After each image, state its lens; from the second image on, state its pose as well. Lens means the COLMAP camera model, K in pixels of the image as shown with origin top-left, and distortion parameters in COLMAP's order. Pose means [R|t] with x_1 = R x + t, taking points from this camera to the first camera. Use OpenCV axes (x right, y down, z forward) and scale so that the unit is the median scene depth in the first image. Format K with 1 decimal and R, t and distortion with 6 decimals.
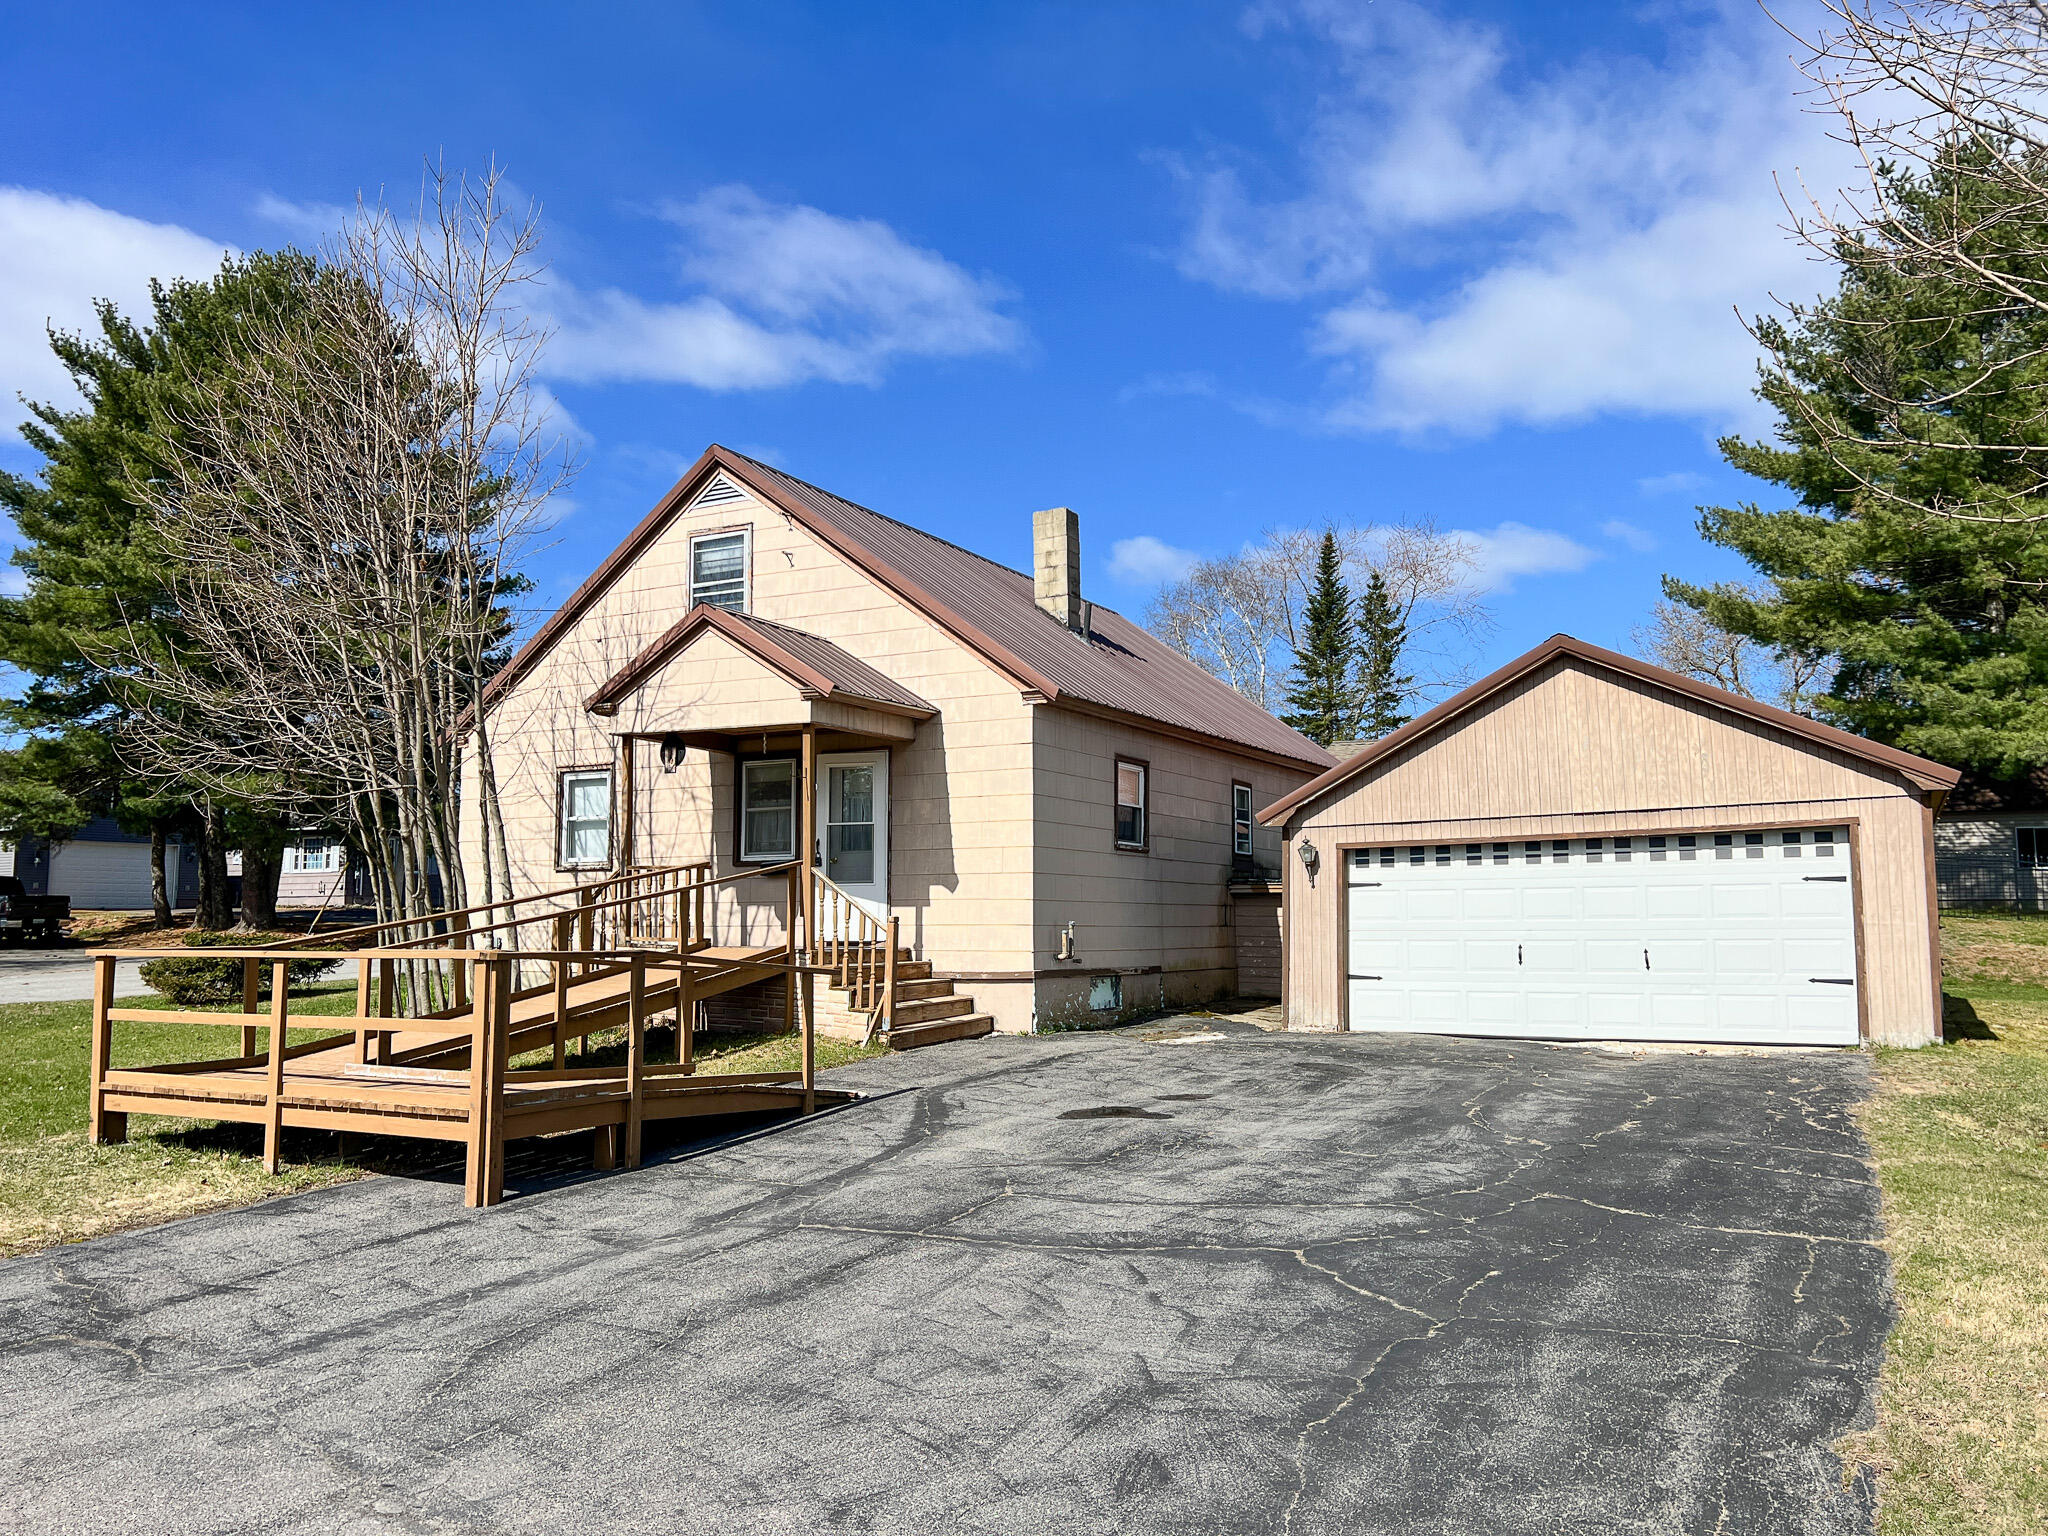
lens RADIAL K [[1543.7, 0, 1033.2], [0, 1543.7, 770.2], [0, 0, 1]] dist [0.050269, -0.043279]
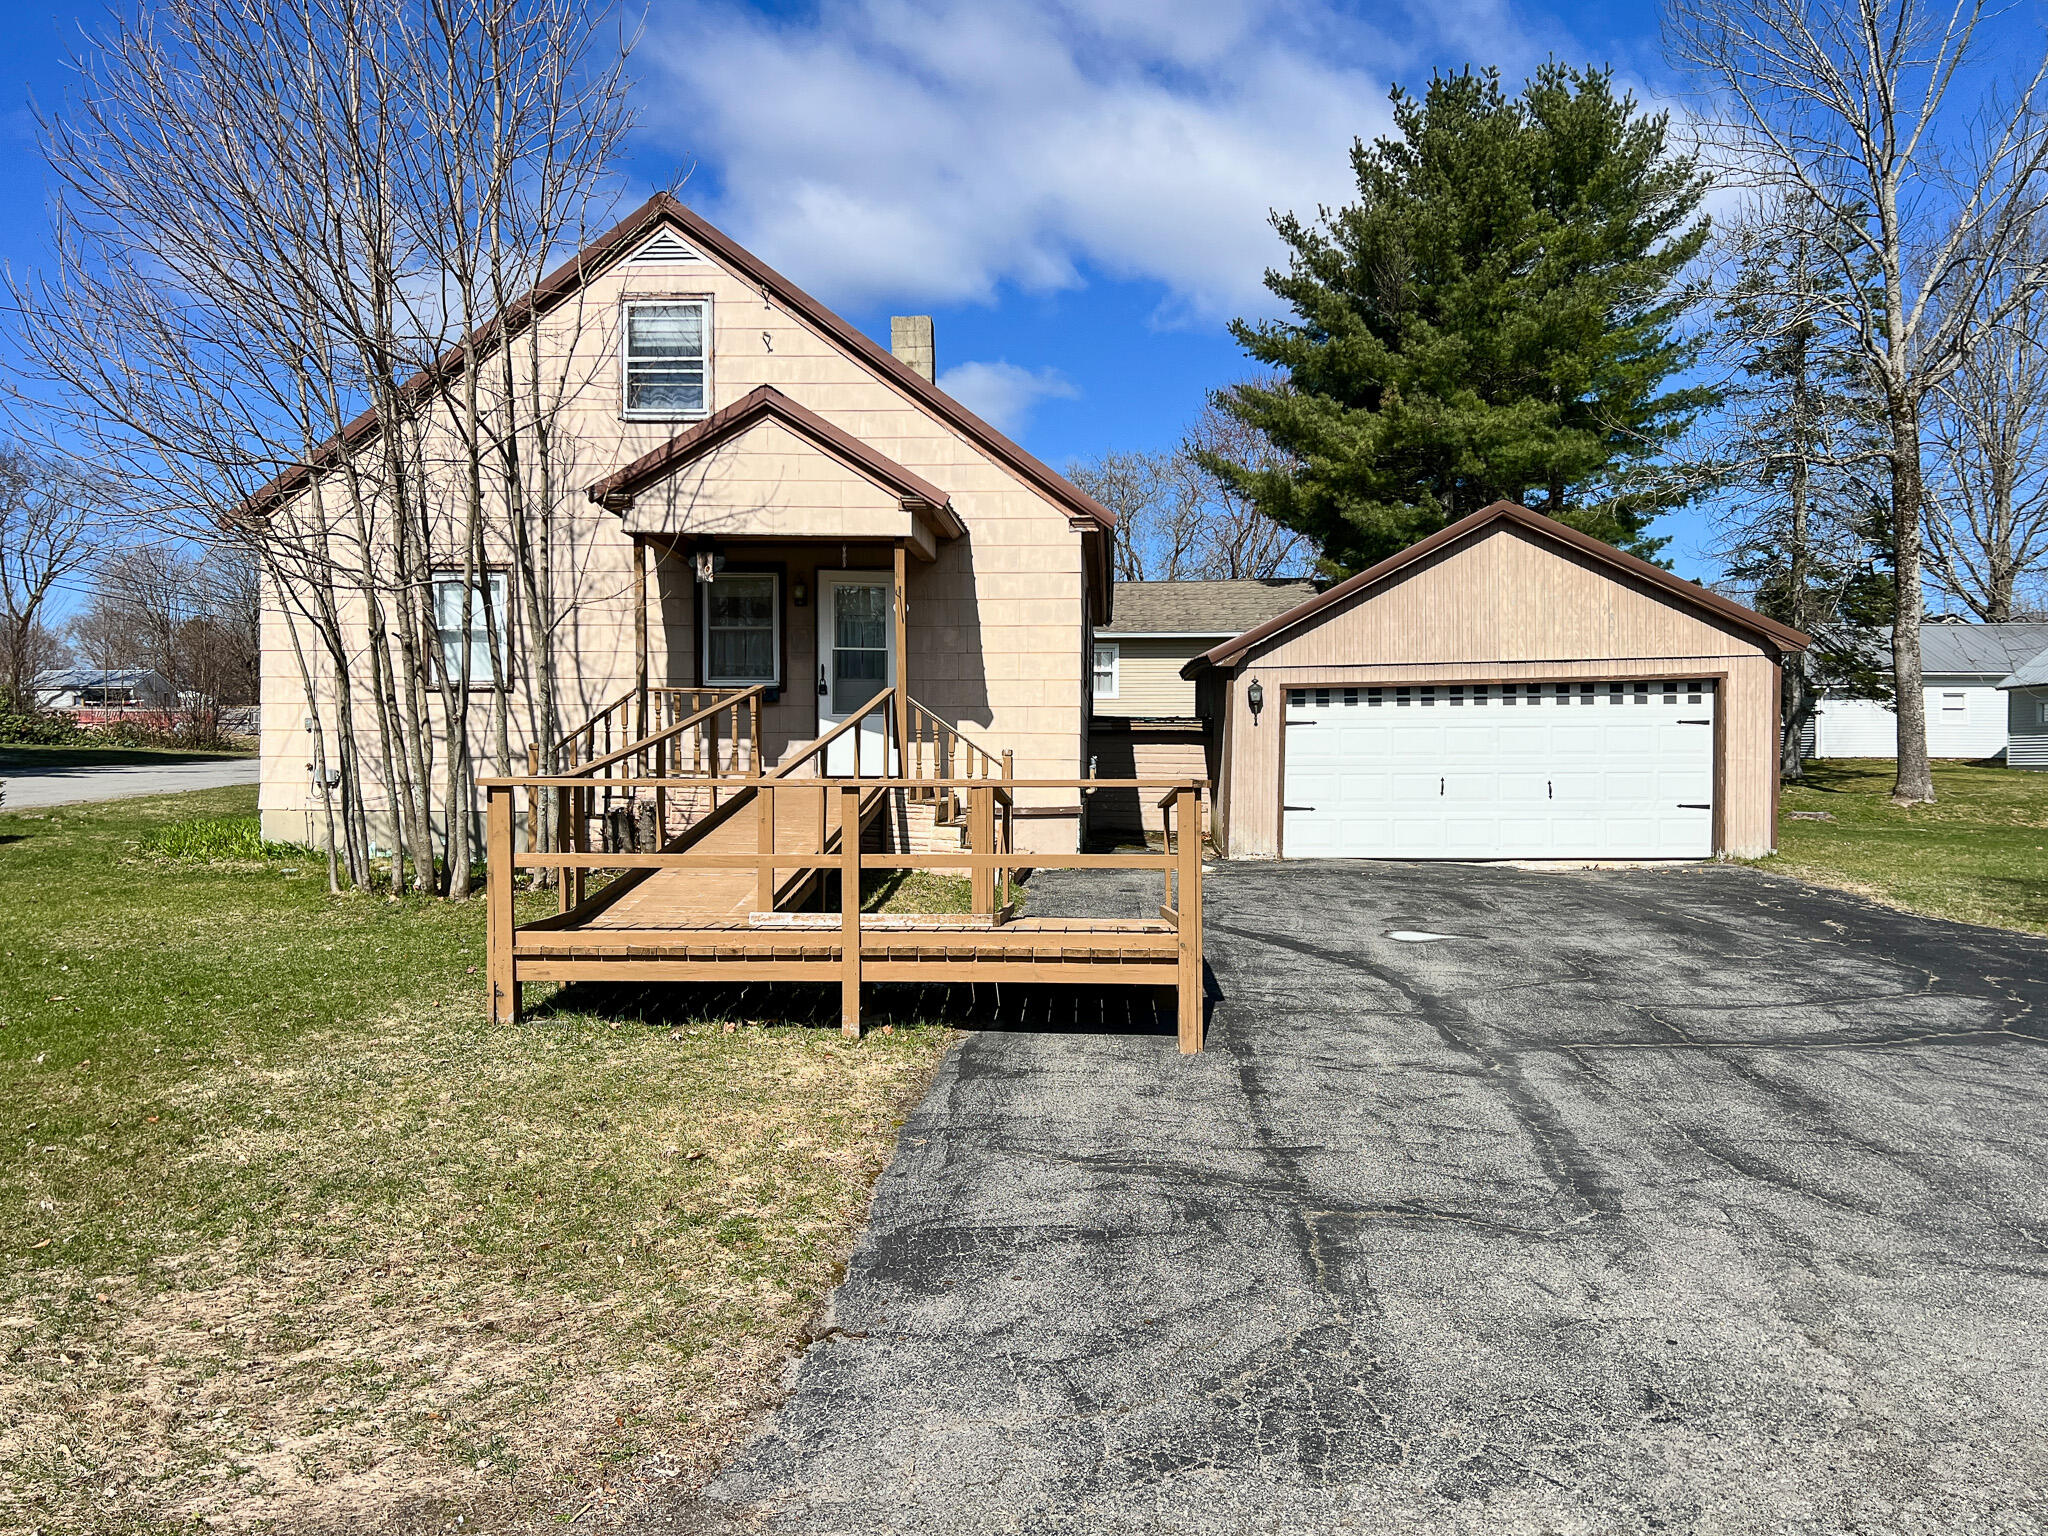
lens RADIAL K [[1543.7, 0, 1019.5], [0, 1543.7, 808.7], [0, 0, 1]] dist [0.050269, -0.043279]
pose [[0.900640, -0.008828, 0.434477, -0.458400], [-0.046444, 0.992112, 0.116432, 0.018645], [-0.432077, -0.125042, 0.893126, 0.132093]]
